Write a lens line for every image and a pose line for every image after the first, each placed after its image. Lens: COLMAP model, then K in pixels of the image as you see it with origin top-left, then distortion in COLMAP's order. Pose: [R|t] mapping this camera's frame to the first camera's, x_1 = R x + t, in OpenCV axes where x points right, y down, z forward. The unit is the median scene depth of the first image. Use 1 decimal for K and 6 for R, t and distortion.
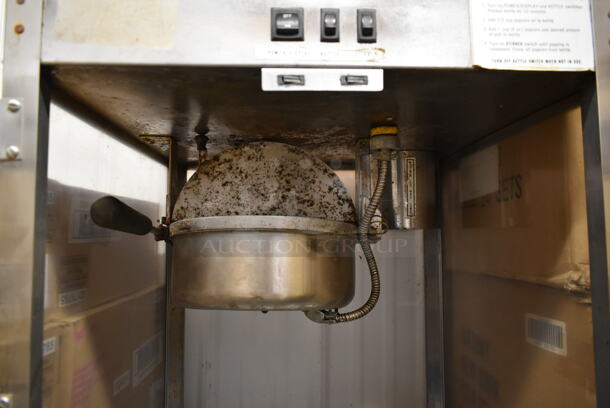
lens RADIAL K [[465.3, 0, 307.2], [0, 465.3, 203.4], [0, 0, 1]] dist [-0.009879, 0.001843]
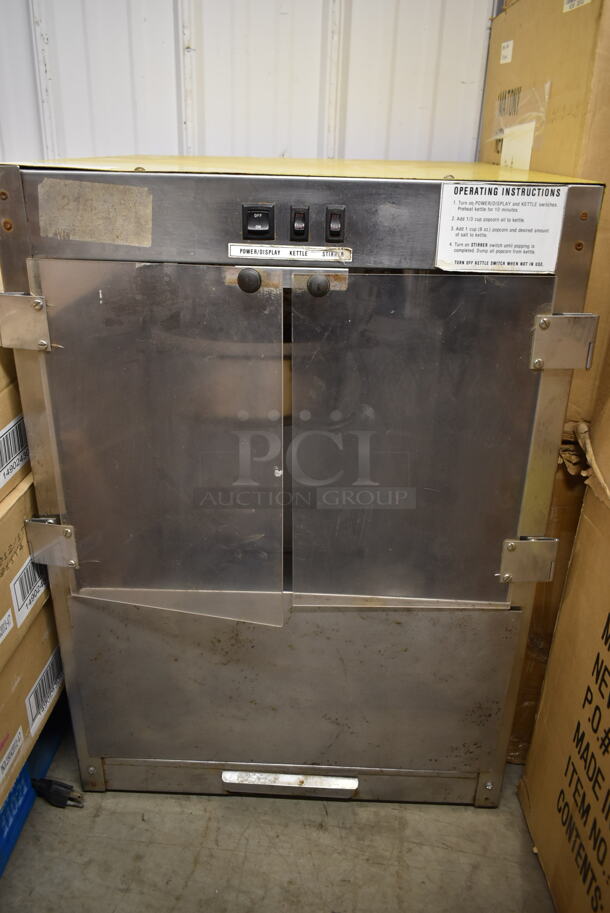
lens RADIAL K [[713.0, 0, 305.0], [0, 713.0, 456.5], [0, 0, 1]] dist [-0.004566, 0.002320]
pose [[0.997501, 0.049848, -0.050064, 0.163803], [-0.020982, 0.885687, 0.463809, -0.650442], [0.067461, -0.461599, 0.884520, -0.633315]]
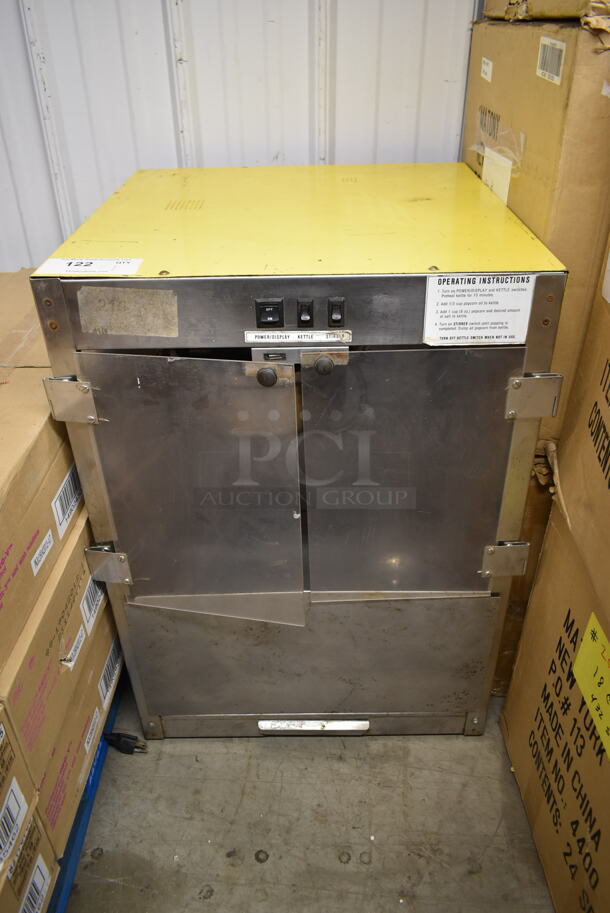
lens RADIAL K [[696.4, 0, 306.0], [0, 696.4, 452.5], [0, 0, 1]] dist [-0.009879, 0.001843]
pose [[0.999186, 0.008806, -0.039367, 0.122297], [0.016615, 0.799426, 0.600535, -1.157362], [0.036759, -0.600701, 0.798629, -0.640309]]
